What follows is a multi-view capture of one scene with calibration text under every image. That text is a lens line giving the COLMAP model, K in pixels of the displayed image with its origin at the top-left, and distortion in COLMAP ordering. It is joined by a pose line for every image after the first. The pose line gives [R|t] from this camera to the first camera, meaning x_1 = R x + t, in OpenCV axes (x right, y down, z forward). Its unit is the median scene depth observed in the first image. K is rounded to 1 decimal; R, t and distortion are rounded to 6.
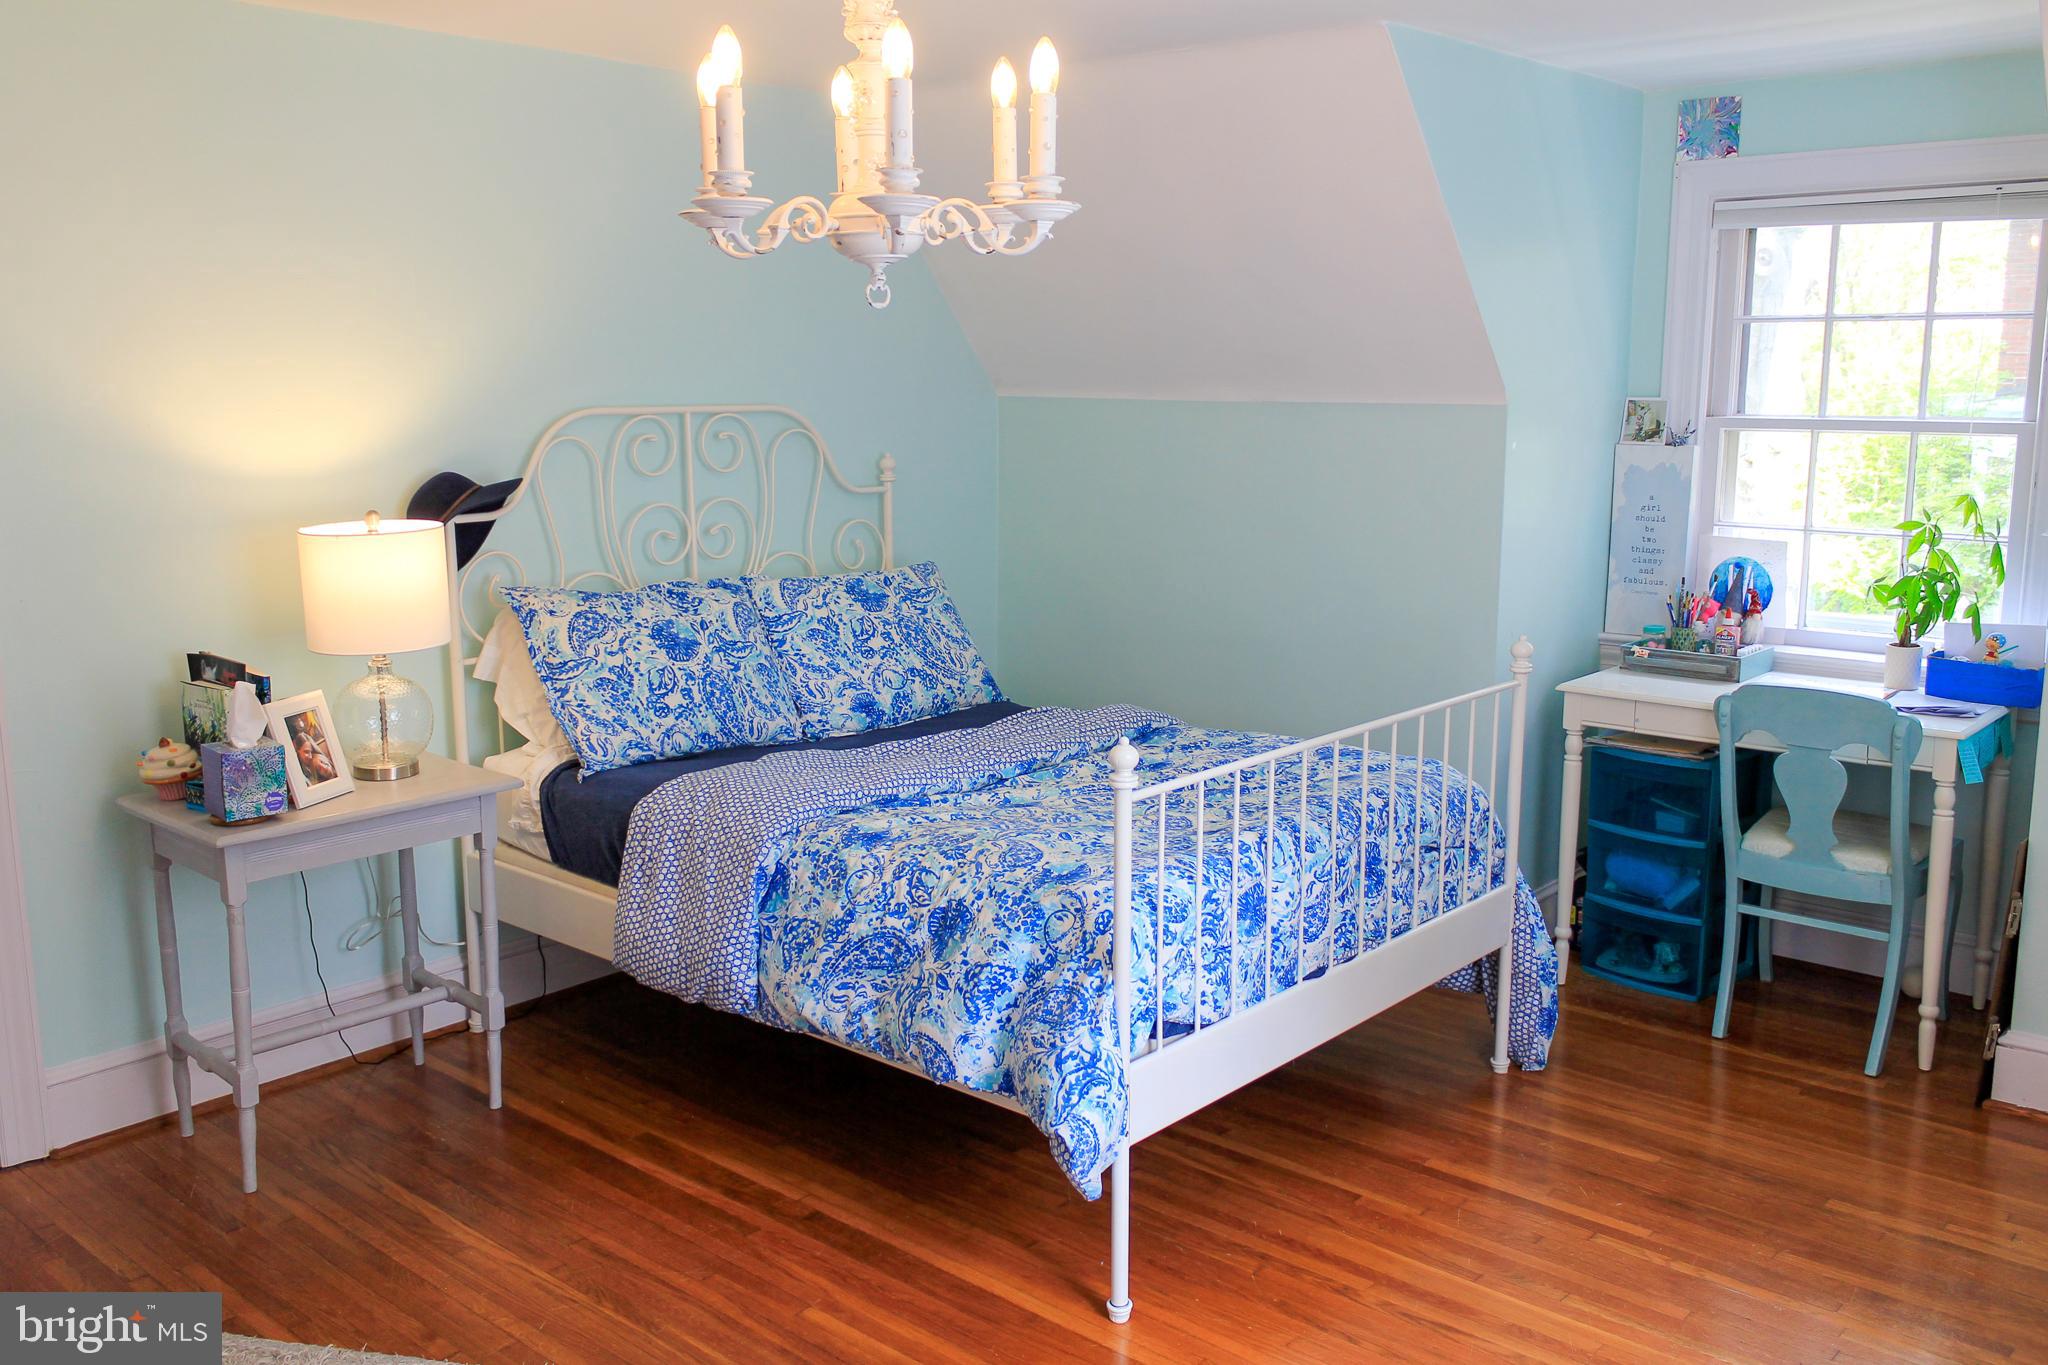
lens RADIAL K [[1739.0, 0, 1019.9], [0, 1739.0, 678.7], [0, 0, 1]] dist [-0.033470, 0.000927]
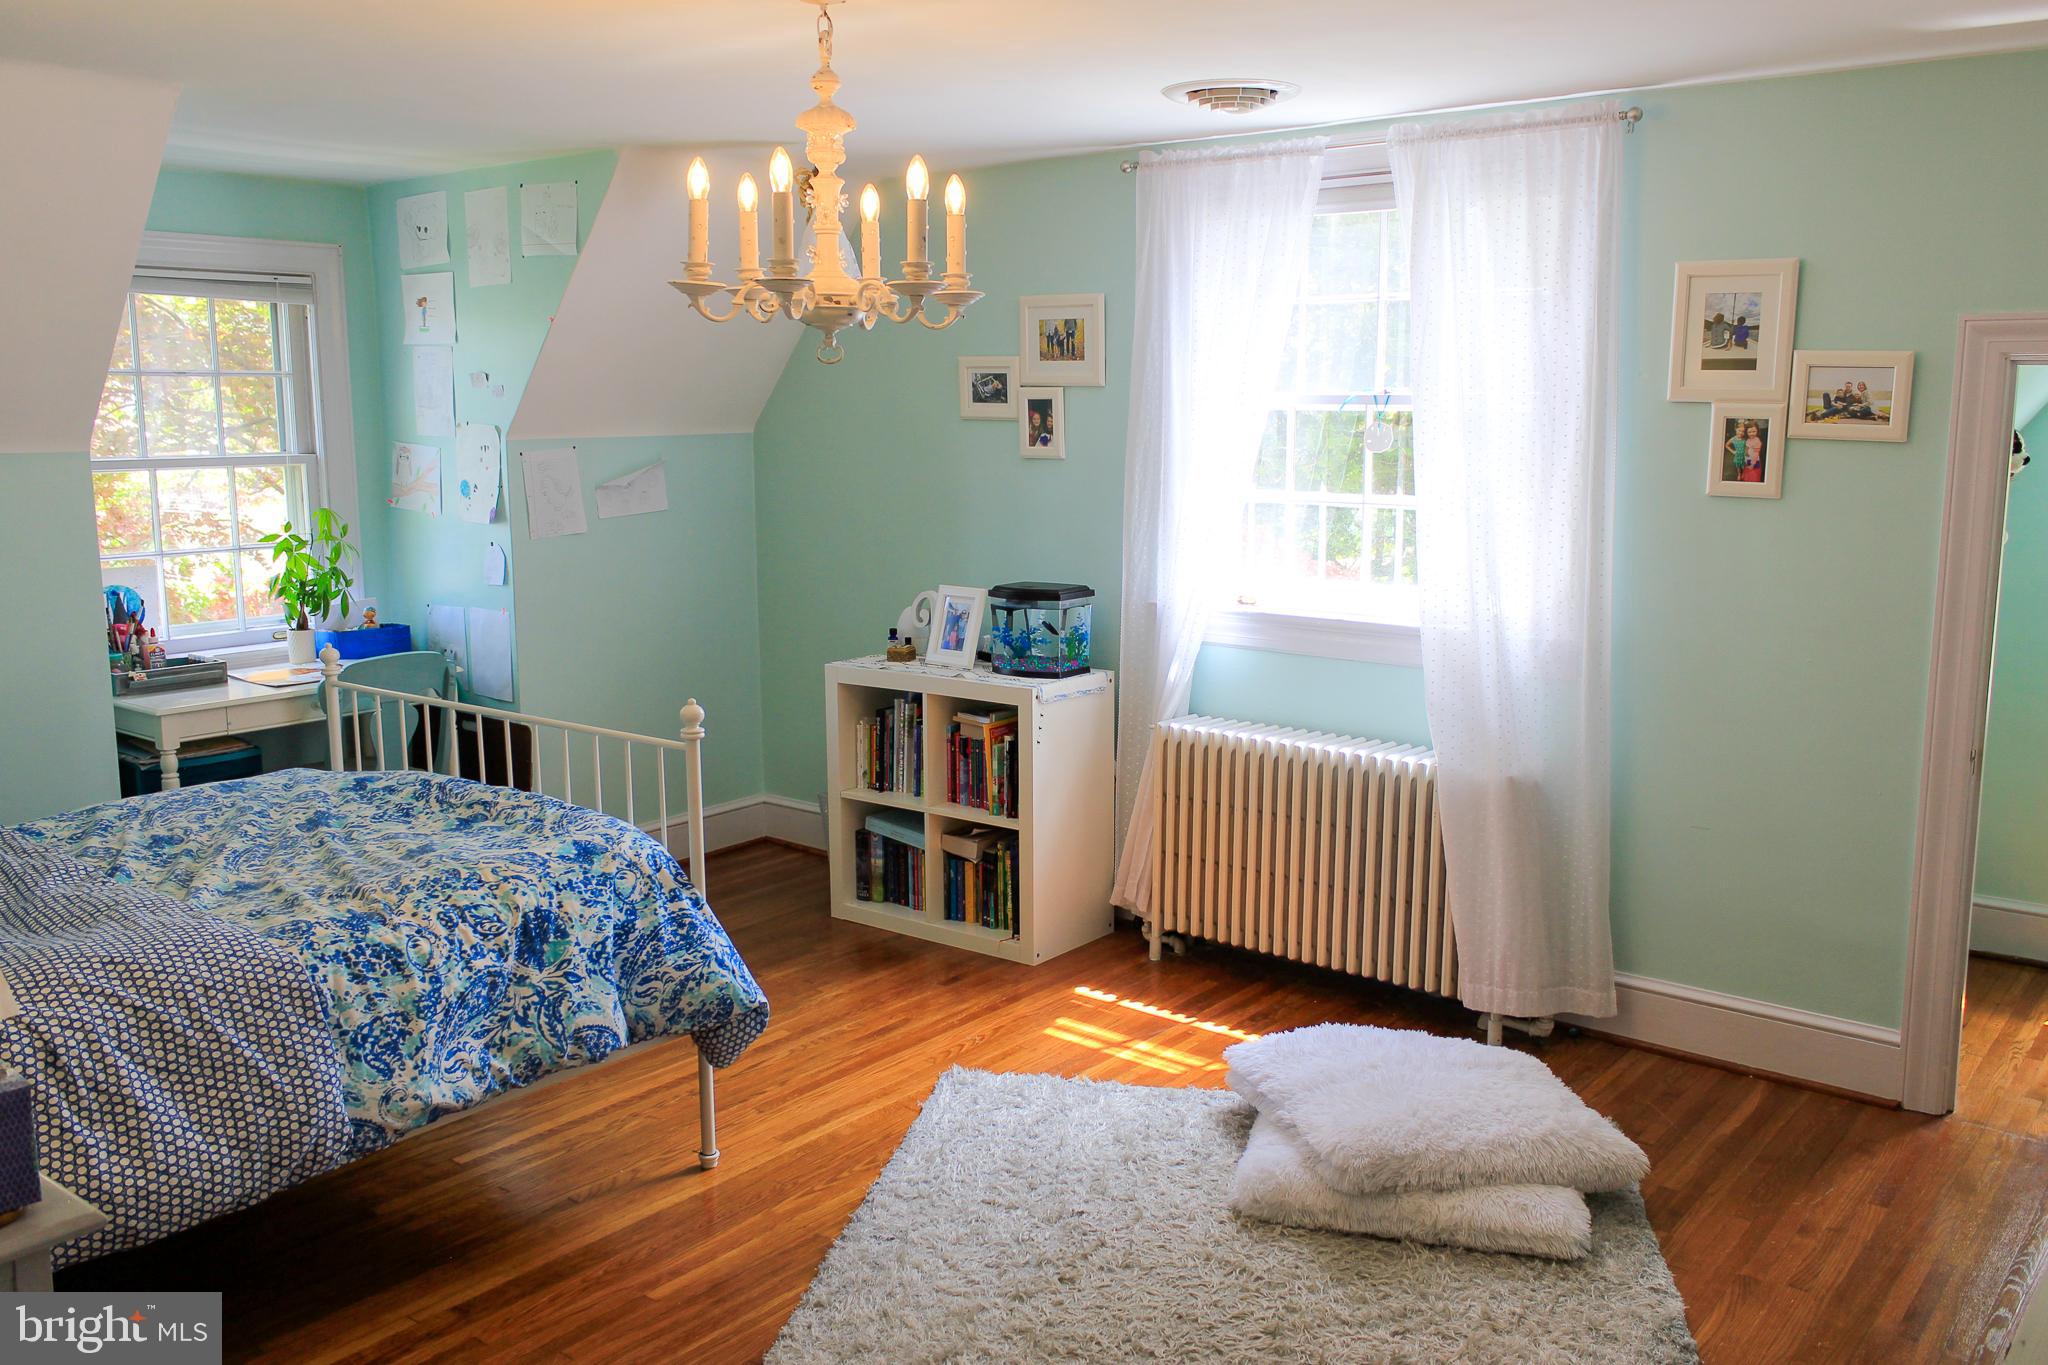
lens RADIAL K [[1739.0, 0, 1020.0], [0, 1739.0, 685.6], [0, 0, 1]] dist [-0.033470, 0.000927]
pose [[-0.071094, -0.152049, 0.985813, -1.051844], [0.176003, 0.970894, 0.162441, -0.122826], [-0.981819, 0.185055, -0.042264, 0.702282]]
